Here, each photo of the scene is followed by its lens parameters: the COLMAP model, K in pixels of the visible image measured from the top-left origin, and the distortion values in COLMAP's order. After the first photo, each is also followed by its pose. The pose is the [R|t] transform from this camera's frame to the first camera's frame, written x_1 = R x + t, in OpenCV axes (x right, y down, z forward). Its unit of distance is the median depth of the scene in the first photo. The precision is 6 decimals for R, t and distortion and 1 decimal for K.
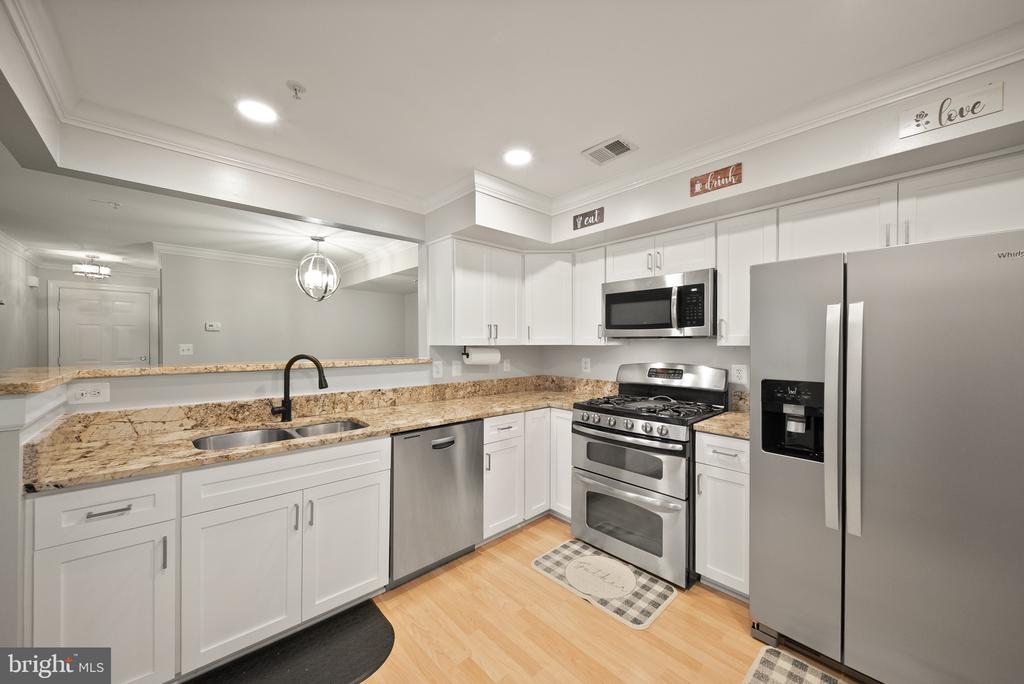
lens RADIAL K [[369.6, 0, 514.4], [0, 369.6, 347.6], [0, 0, 1]] dist [0.011428, -0.004632]
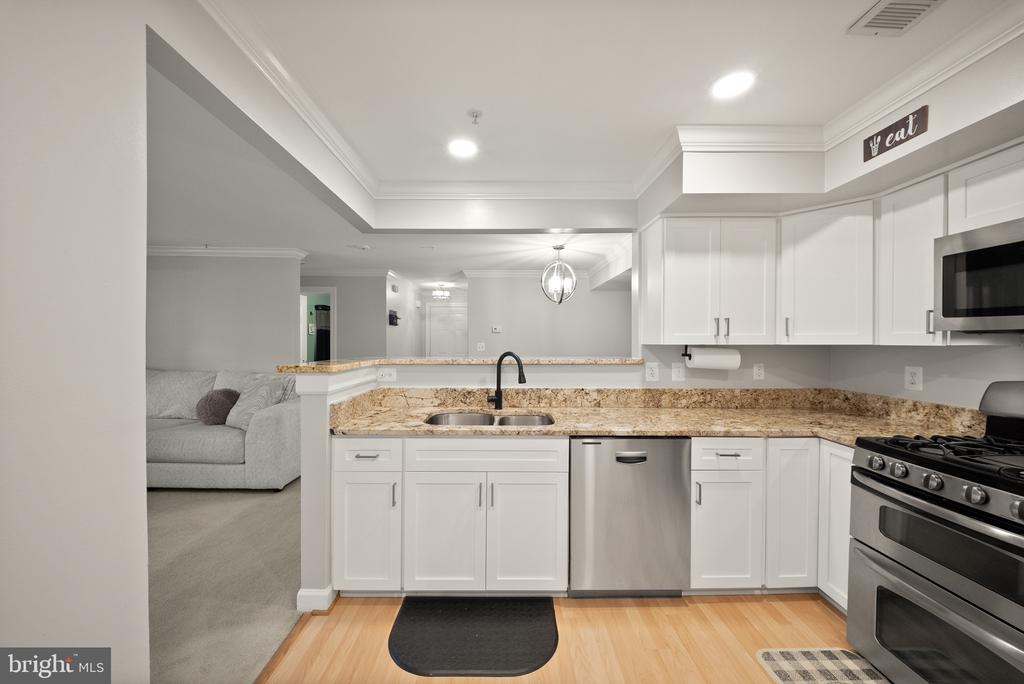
lens RADIAL K [[369.6, 0, 515.4], [0, 369.6, 347.9], [0, 0, 1]] dist [0.011428, -0.004632]
pose [[0.746094, 0.010042, -0.665765, 0.157446], [-0.009334, 0.999946, 0.004623, 0.001088], [0.665776, 0.002765, 0.746147, 0.149603]]
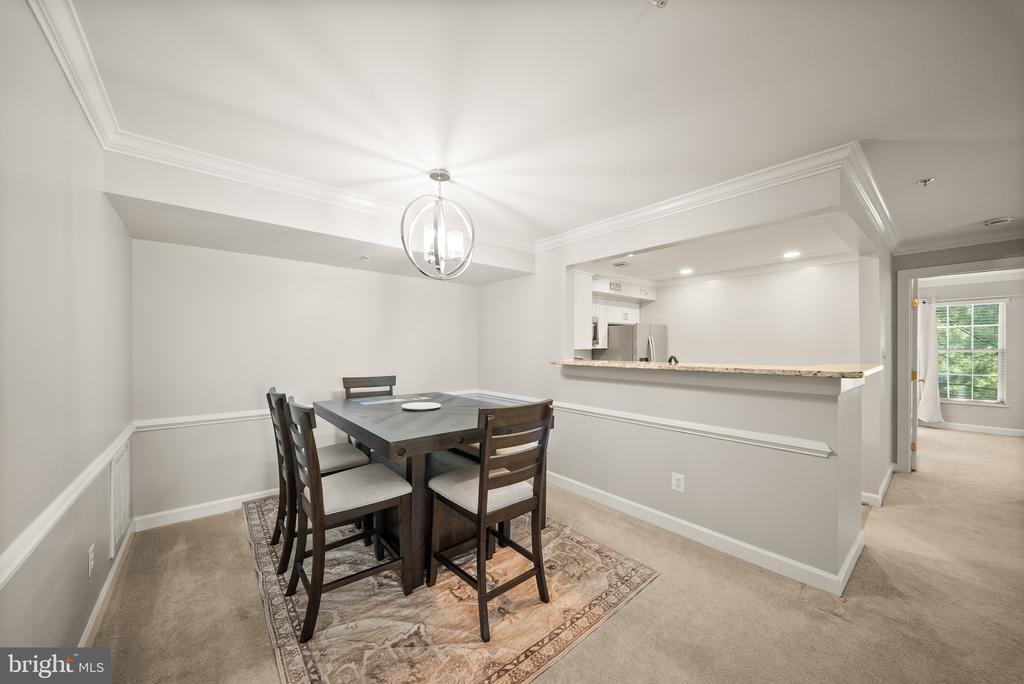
lens RADIAL K [[369.6, 0, 508.9], [0, 369.6, 345.9], [0, 0, 1]] dist [0.011428, -0.004632]
pose [[0.048213, -0.002694, 0.998833, -1.773419], [0.010084, 0.999947, 0.002210, -0.031908], [-0.998786, 0.009966, 0.048238, 1.351717]]
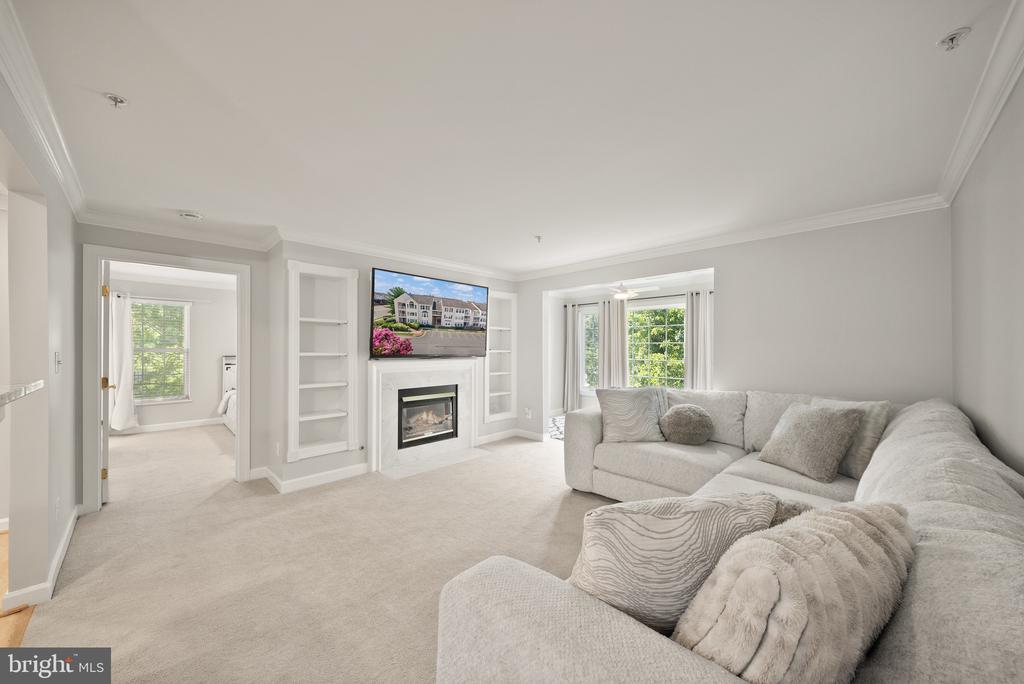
lens RADIAL K [[369.6, 0, 512.8], [0, 369.6, 349.0], [0, 0, 1]] dist [0.011428, -0.004632]
pose [[-0.999297, -0.008424, -0.036543, -1.411896], [-0.008996, 0.999839, 0.015517, -0.031761], [0.036406, 0.015835, -0.999212, 0.986589]]
